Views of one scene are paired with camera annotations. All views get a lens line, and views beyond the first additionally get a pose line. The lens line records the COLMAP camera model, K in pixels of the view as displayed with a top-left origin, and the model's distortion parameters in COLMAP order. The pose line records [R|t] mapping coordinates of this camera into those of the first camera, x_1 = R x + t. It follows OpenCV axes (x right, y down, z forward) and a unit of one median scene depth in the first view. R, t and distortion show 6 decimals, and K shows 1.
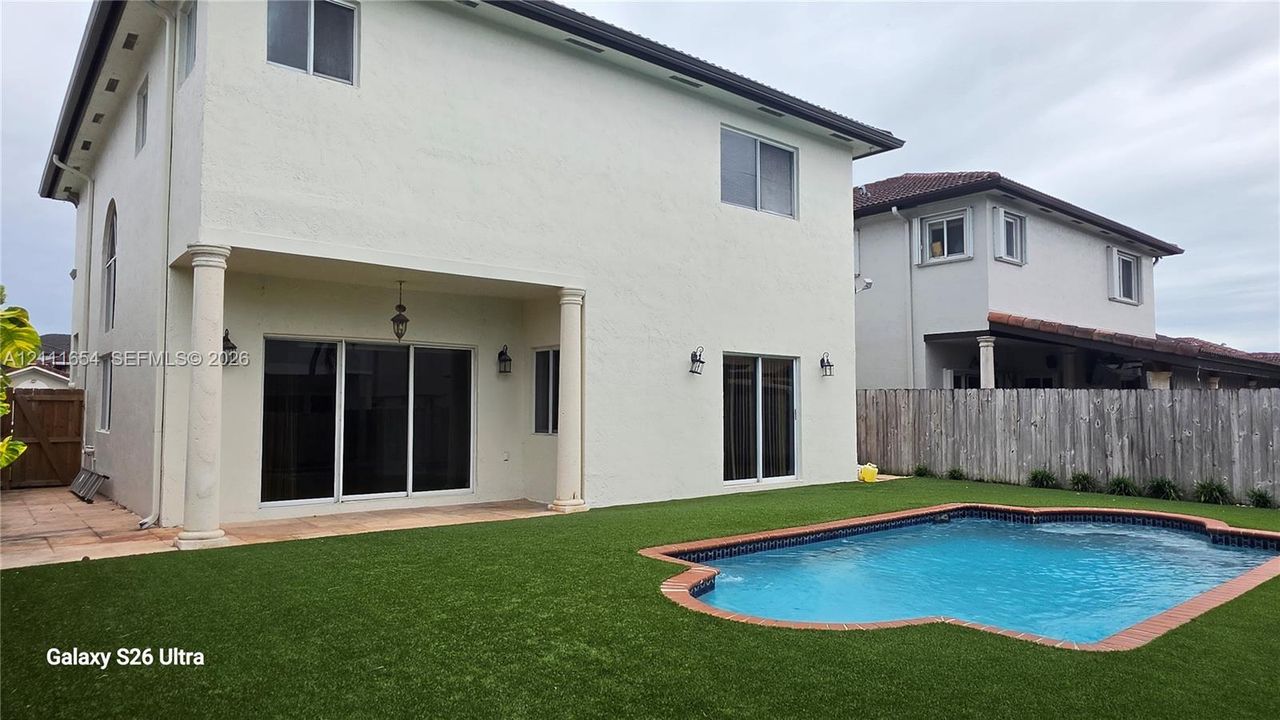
lens RADIAL K [[792.5, 0, 644.7], [0, 792.5, 362.2], [0, 0, 1]] dist [-0.002451, -0.000682]
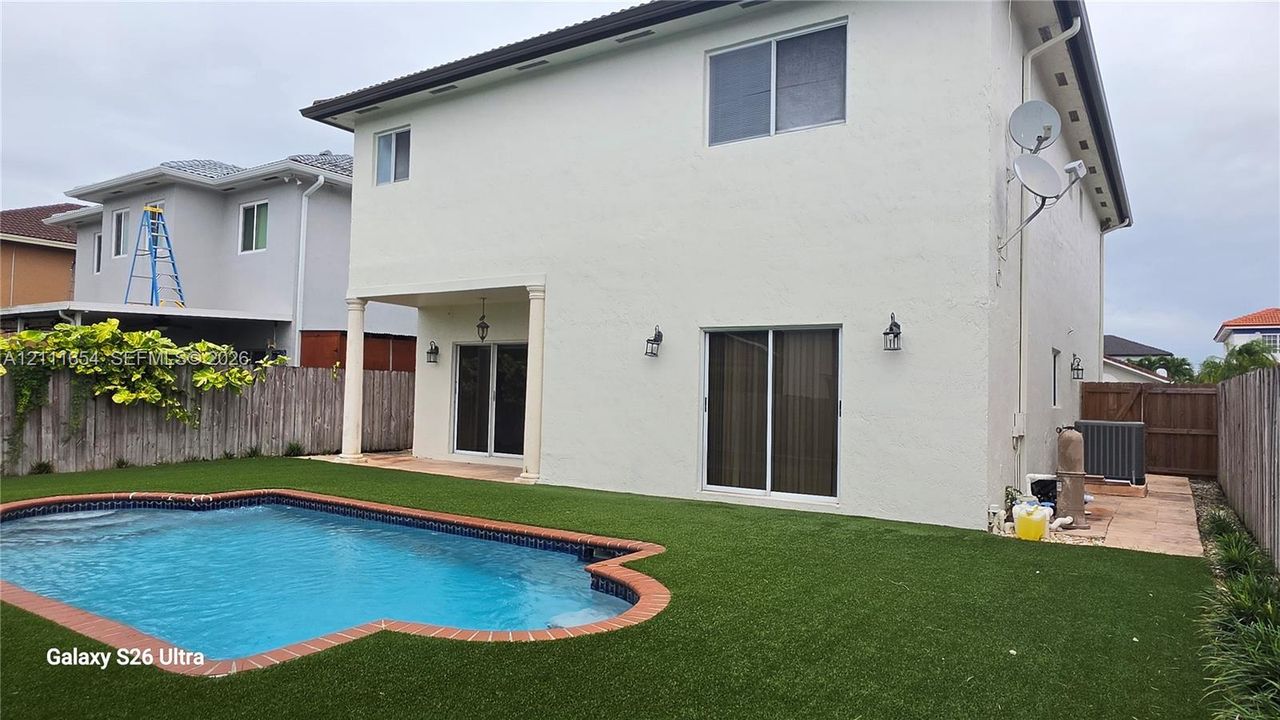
lens RADIAL K [[792.5, 0, 676.1], [0, 792.5, 364.9], [0, 0, 1]] dist [-0.002451, -0.000682]
pose [[0.292169, -0.030554, -0.955879, 1.035045], [0.029704, 0.999297, -0.022862, 0.051218], [0.955905, -0.021714, 0.292871, 0.860114]]
